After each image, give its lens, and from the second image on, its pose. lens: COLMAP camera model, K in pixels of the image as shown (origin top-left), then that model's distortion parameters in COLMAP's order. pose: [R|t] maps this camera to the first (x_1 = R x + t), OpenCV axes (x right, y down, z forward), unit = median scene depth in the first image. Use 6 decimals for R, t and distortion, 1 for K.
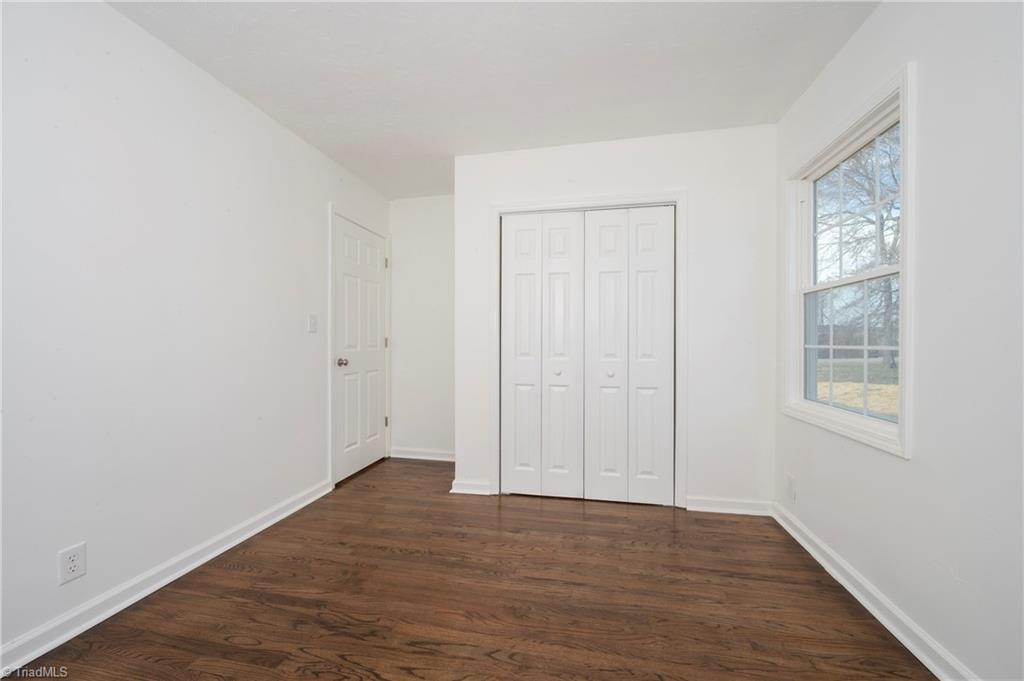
lens RADIAL K [[402.5, 0, 512.0], [0, 402.5, 340.5], [0, 0, 1]] dist [0.000785, 0.000041]
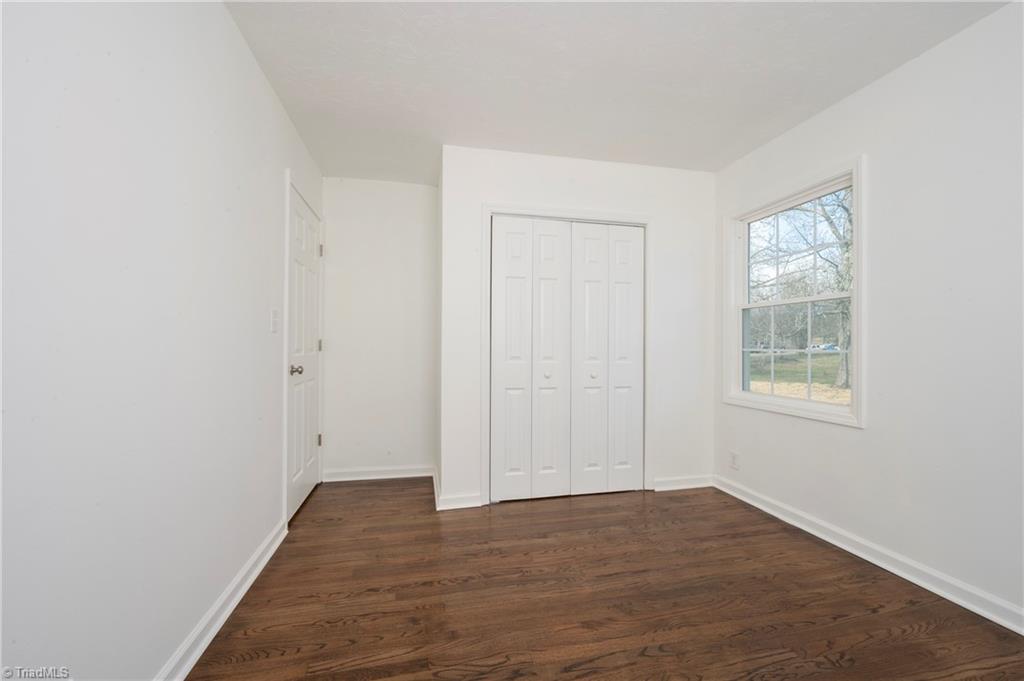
lens RADIAL K [[402.5, 0, 512.0], [0, 402.5, 340.5], [0, 0, 1]] dist [0.000785, 0.000041]
pose [[0.913576, 0.008497, 0.406578, -0.468517], [-0.006010, 0.999955, -0.007392, -0.001586], [-0.406623, 0.004310, 0.913586, 0.121685]]
